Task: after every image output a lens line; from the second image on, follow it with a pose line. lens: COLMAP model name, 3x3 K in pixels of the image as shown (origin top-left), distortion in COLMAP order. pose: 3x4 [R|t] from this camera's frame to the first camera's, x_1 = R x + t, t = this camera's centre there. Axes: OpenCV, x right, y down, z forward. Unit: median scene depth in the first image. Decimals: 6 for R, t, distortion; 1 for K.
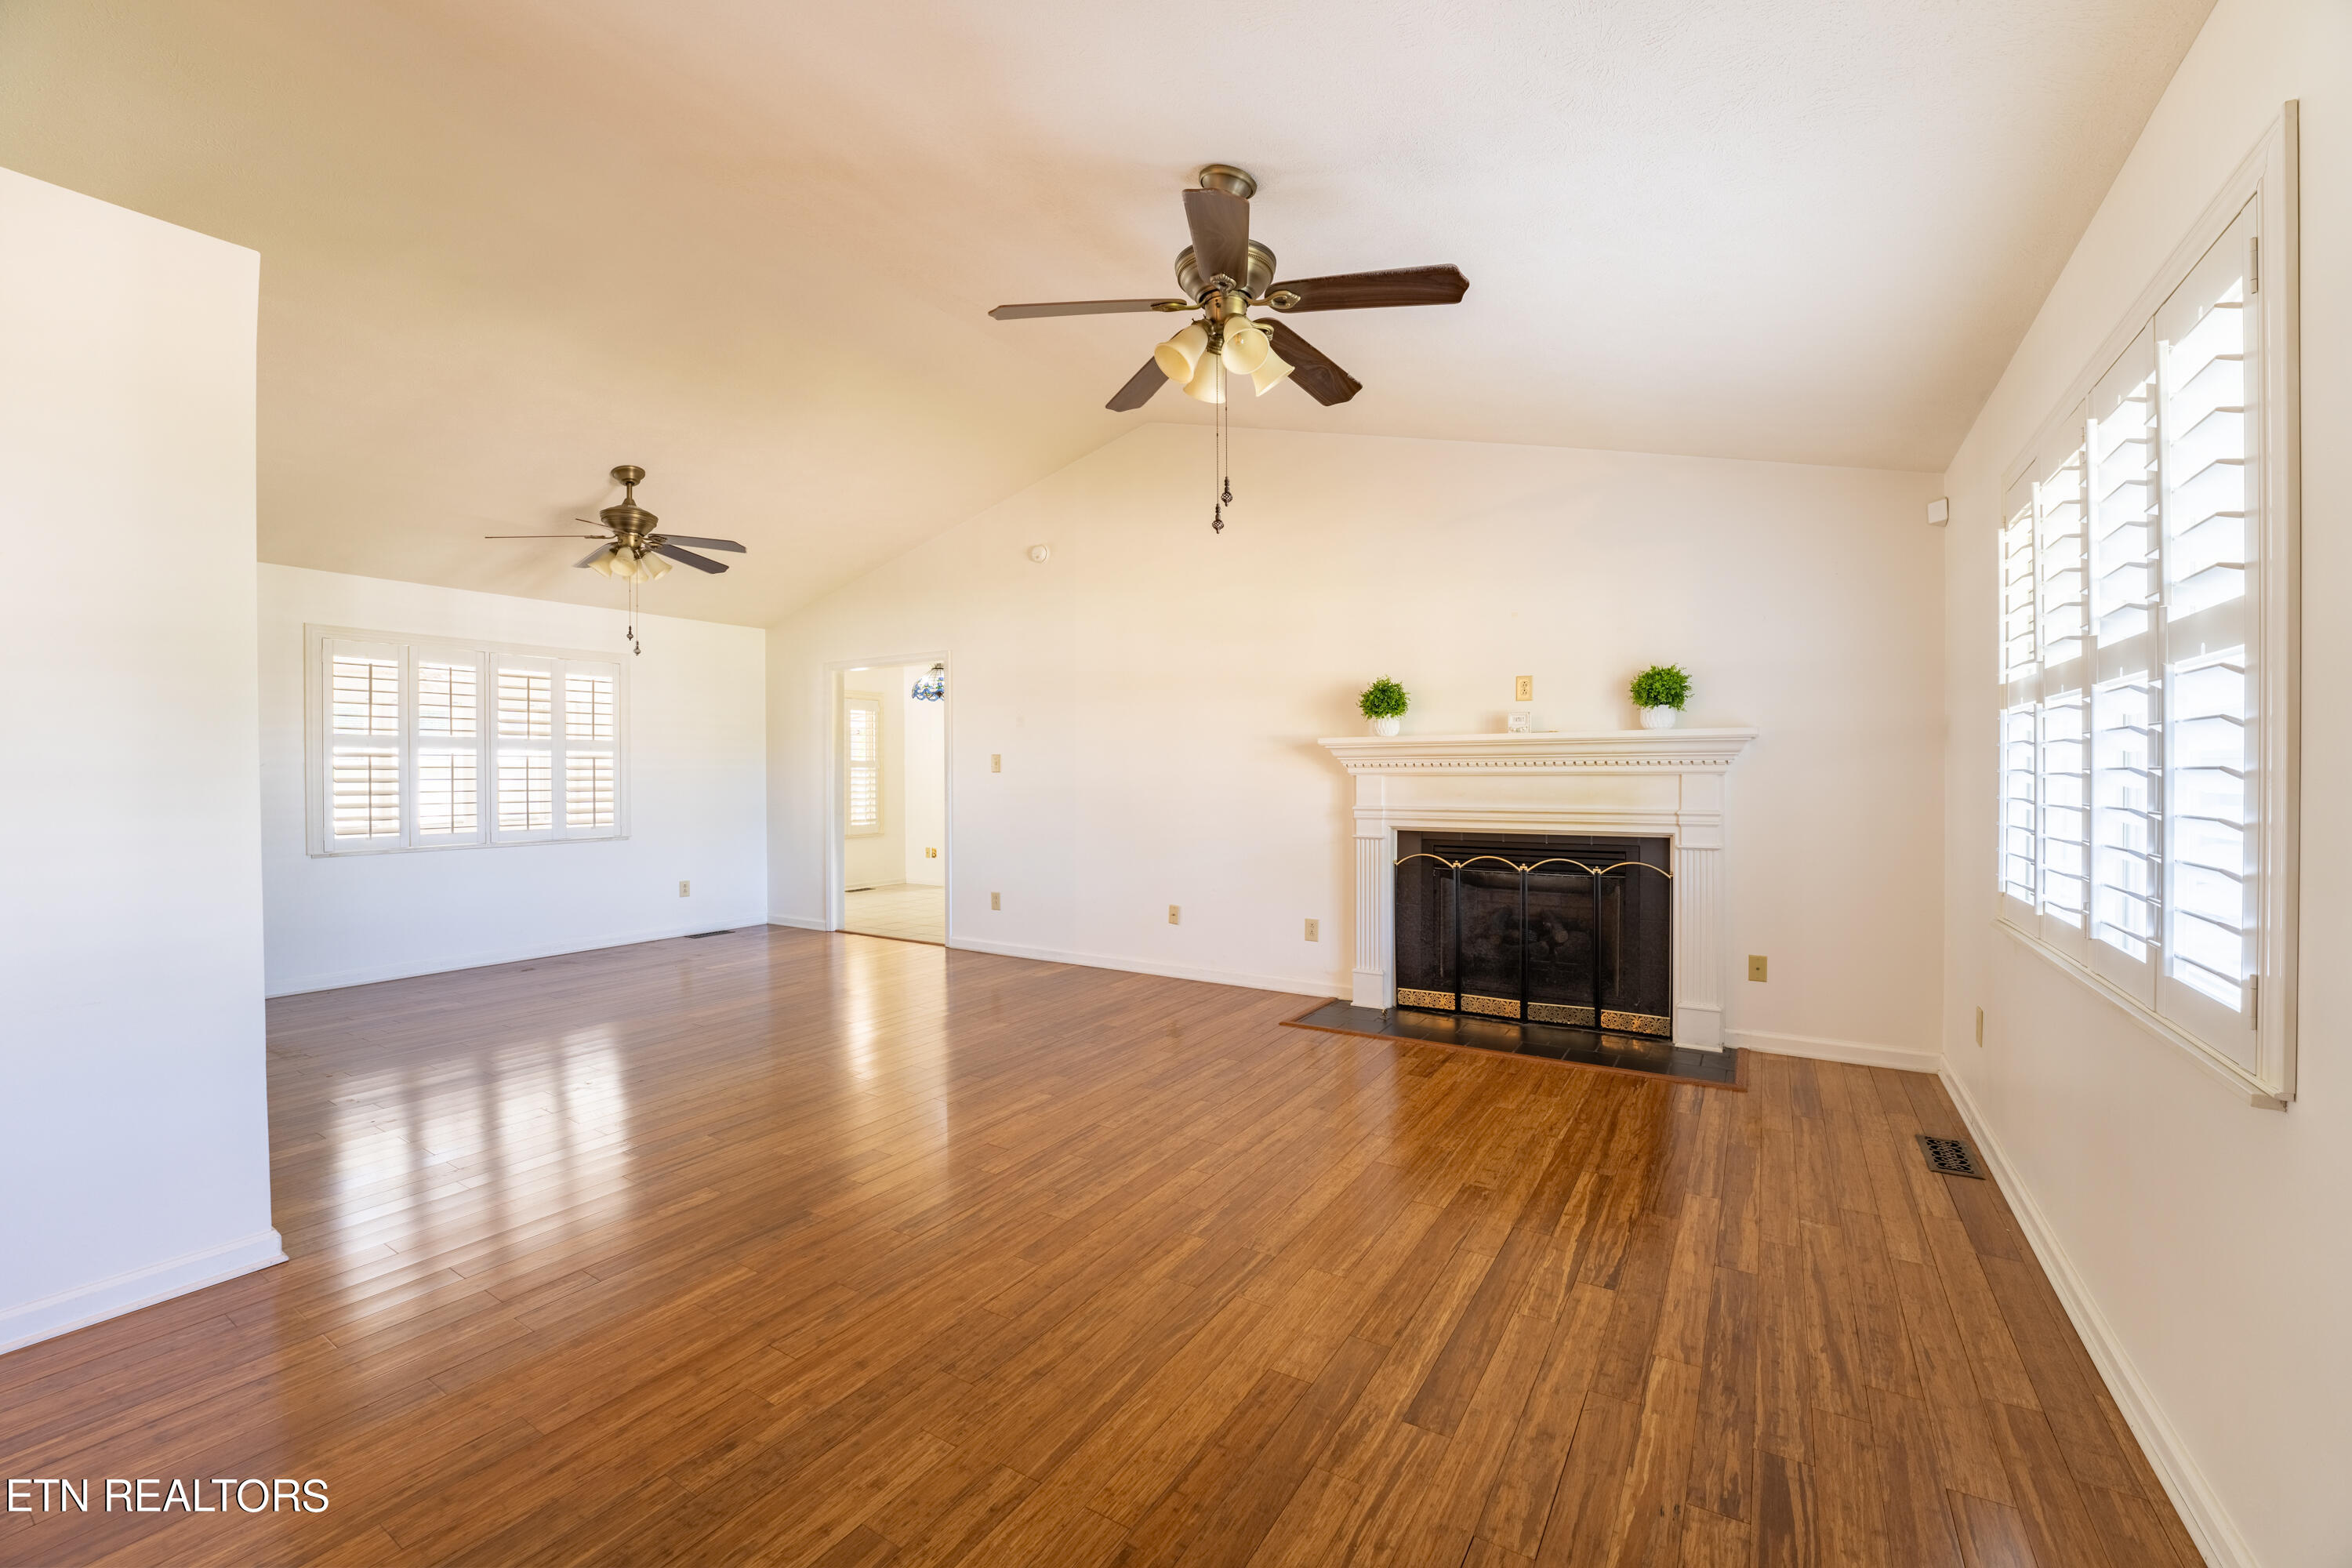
lens RADIAL K [[955.9, 0, 1173.3], [0, 955.9, 777.7], [0, 0, 1]] dist [-0.025139, 0.001577]
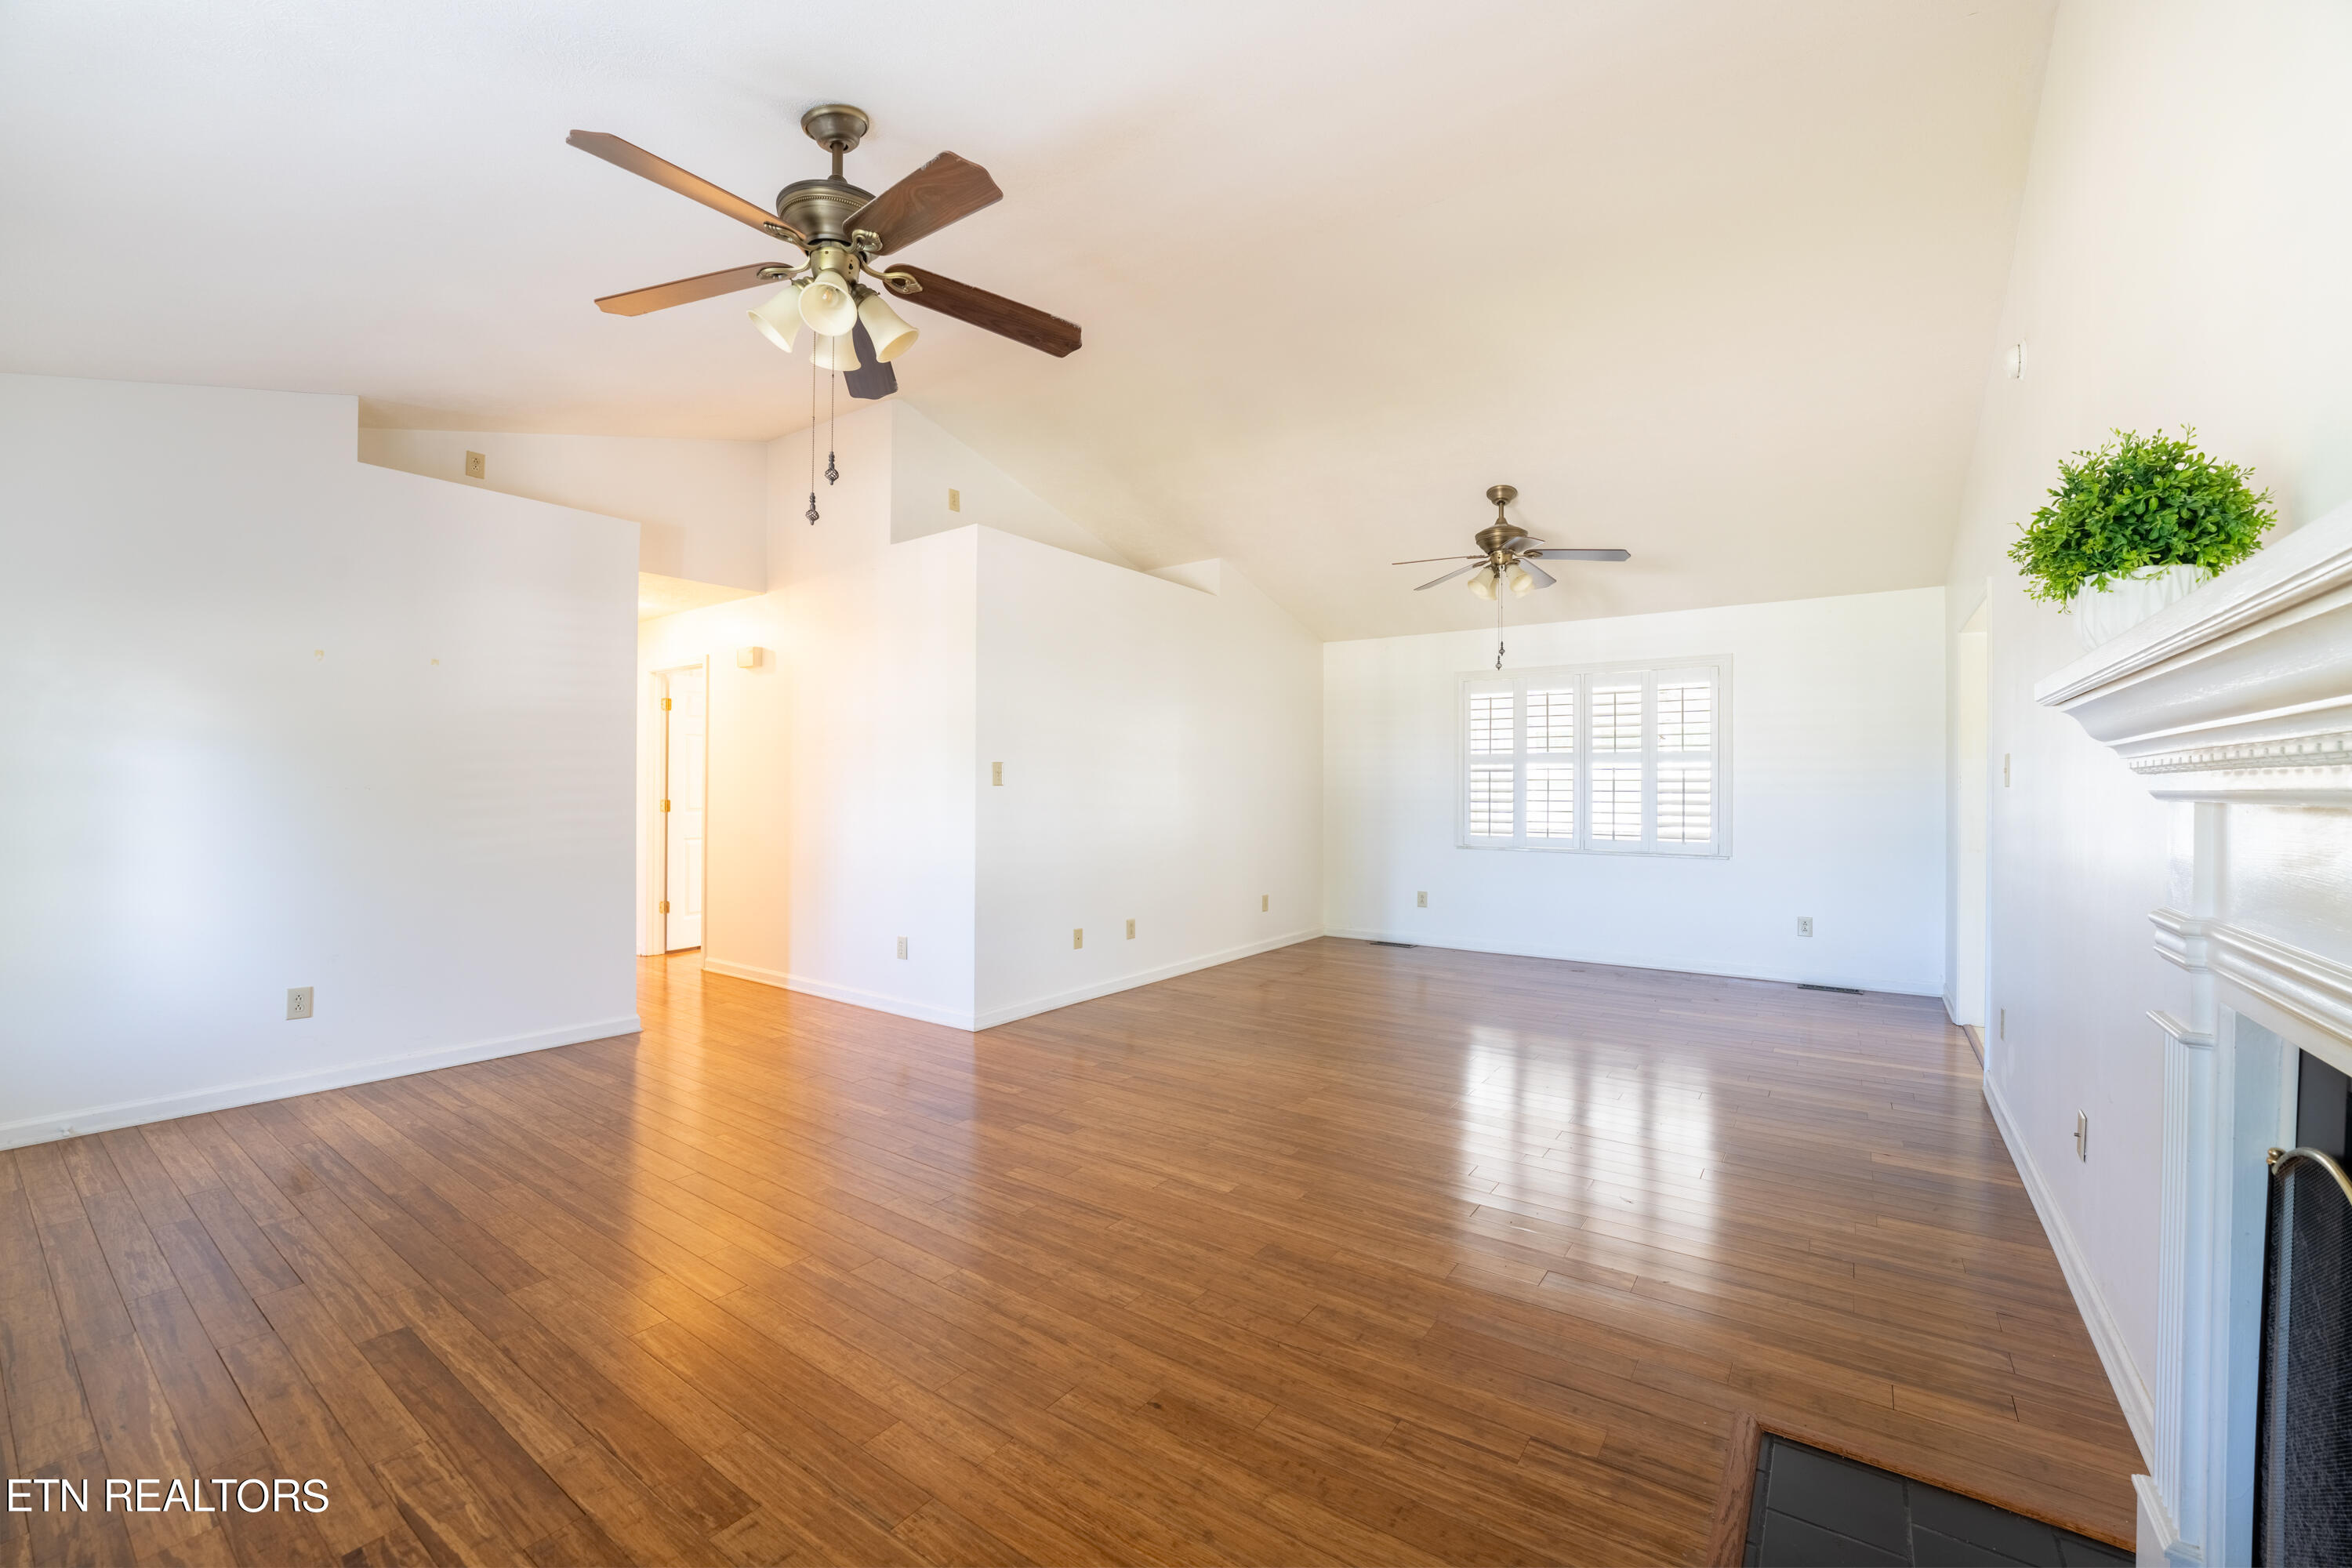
lens RADIAL K [[955.9, 0, 1170.9], [0, 955.9, 782.5], [0, 0, 1]] dist [-0.025139, 0.001577]
pose [[-0.067969, -0.000663, -0.997687, 0.518034], [-0.007854, 0.999969, -0.000130, -0.005175], [0.997657, 0.007827, -0.067972, 0.779414]]
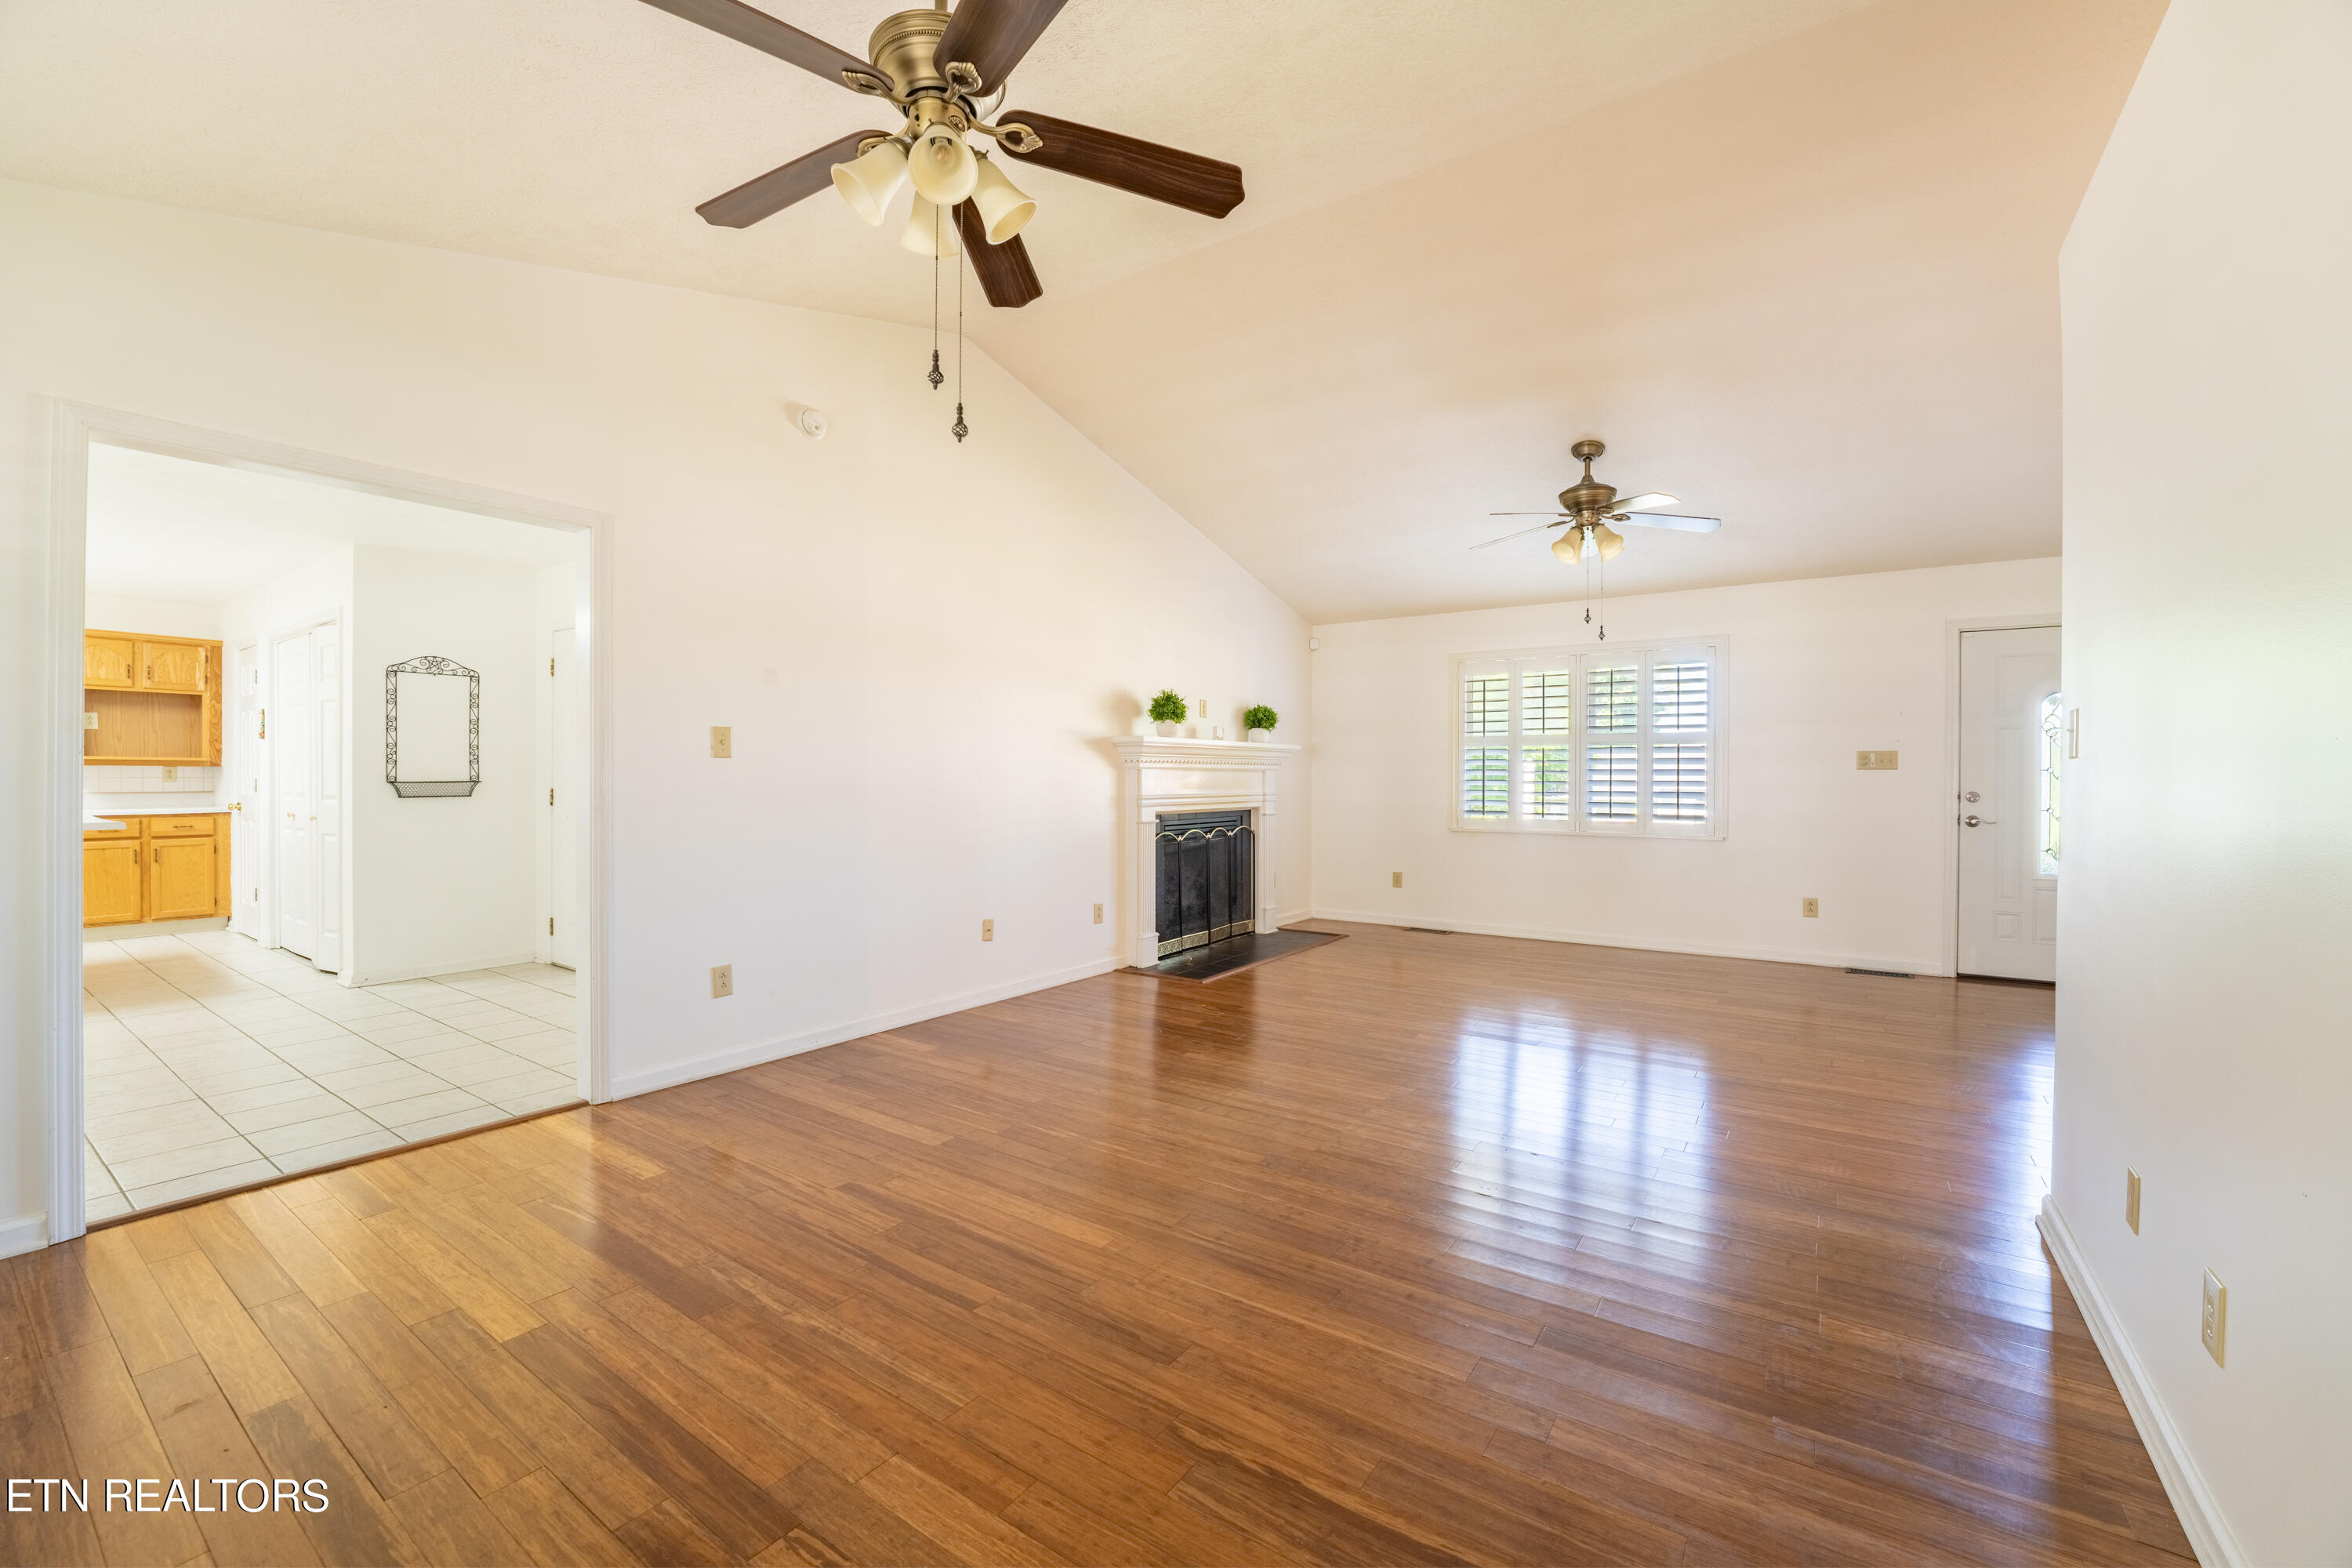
lens RADIAL K [[955.9, 0, 1157.2], [0, 955.9, 778.2], [0, 0, 1]] dist [-0.025139, 0.001577]
pose [[0.059648, 0.000879, 0.998219, -1.038520], [0.001593, 0.999998, -0.000975, 0.009867], [-0.998218, 0.001649, 0.059647, 0.976139]]
